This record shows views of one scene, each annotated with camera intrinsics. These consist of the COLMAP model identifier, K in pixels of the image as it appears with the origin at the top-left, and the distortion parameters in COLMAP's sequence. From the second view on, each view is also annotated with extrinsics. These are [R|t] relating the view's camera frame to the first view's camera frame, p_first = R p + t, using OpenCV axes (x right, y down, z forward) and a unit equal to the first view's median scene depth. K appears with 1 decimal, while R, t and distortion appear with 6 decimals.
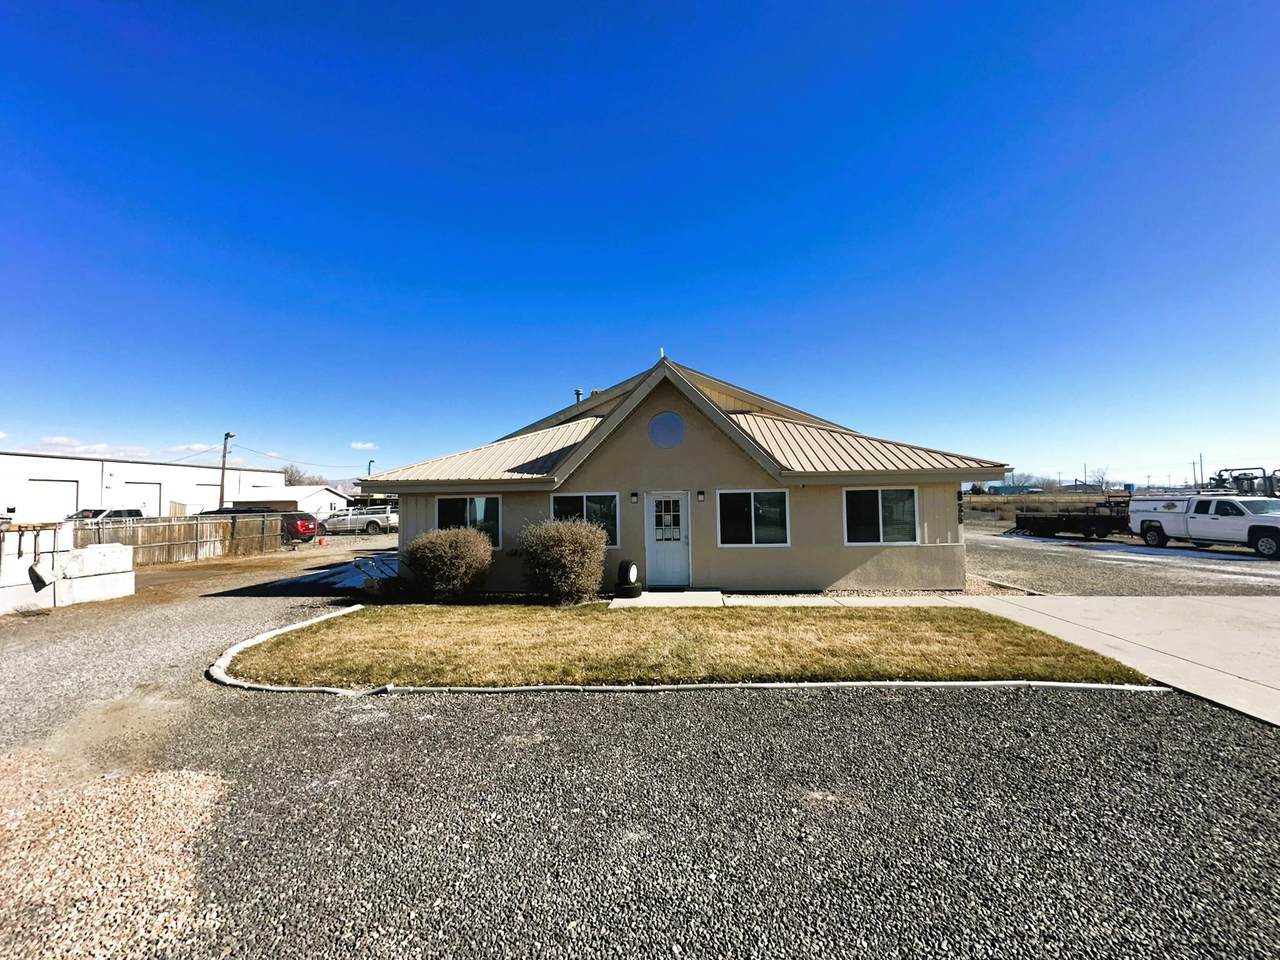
lens RADIAL K [[528.6, 0, 640.0], [0, 528.6, 480.0], [0, 0, 1]] dist [-0.000130, 0.000115]
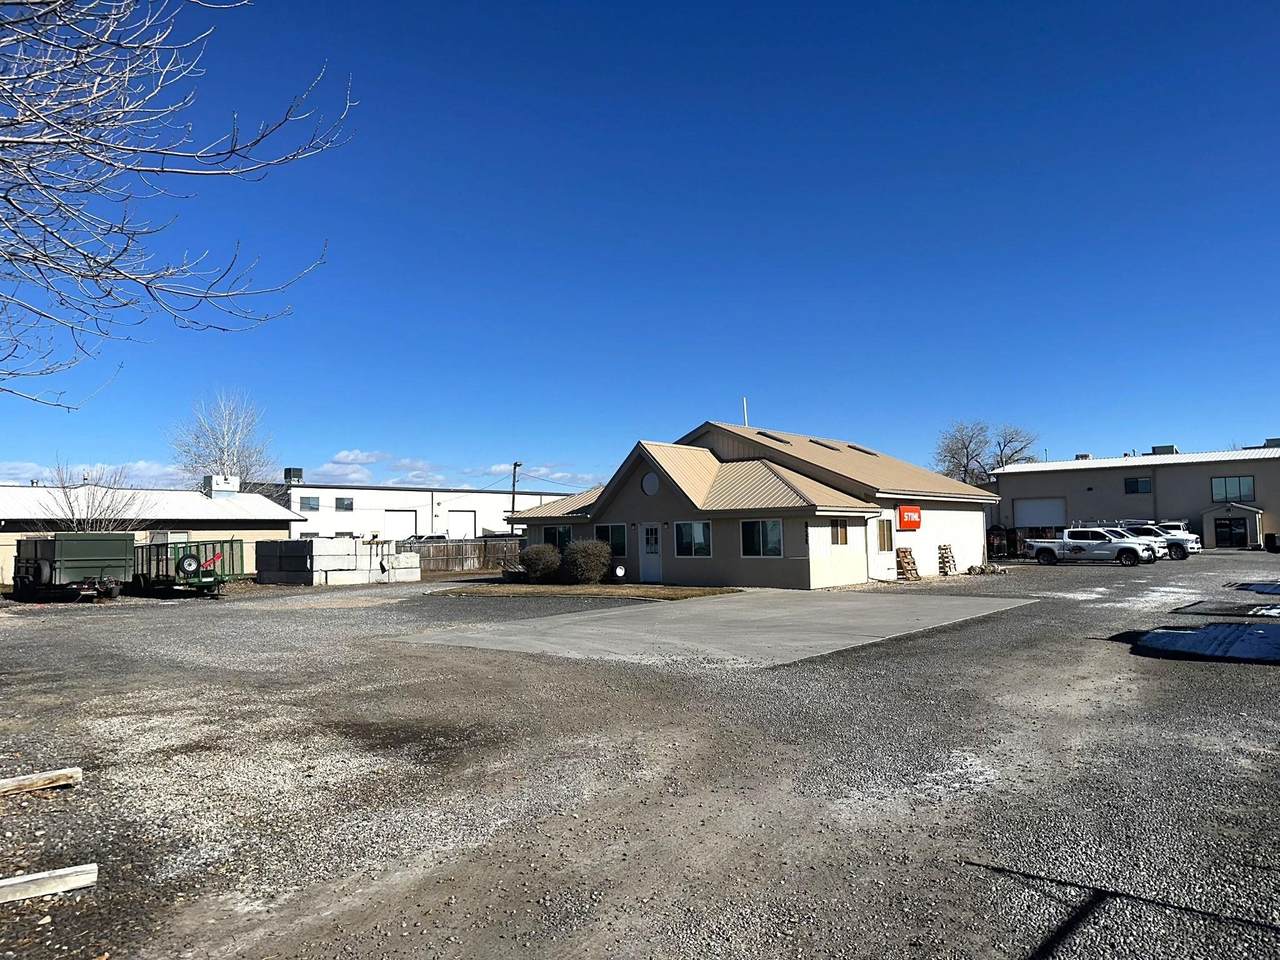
lens RADIAL K [[887.9, 0, 640.0], [0, 887.9, 480.0], [0, 0, 1]] dist [0.001368, 0.000072]
pose [[0.833451, -0.032203, -0.551655, 1.492574], [0.025790, 0.999479, -0.019382, -0.054893], [0.551992, 0.001927, 0.833847, -1.232081]]
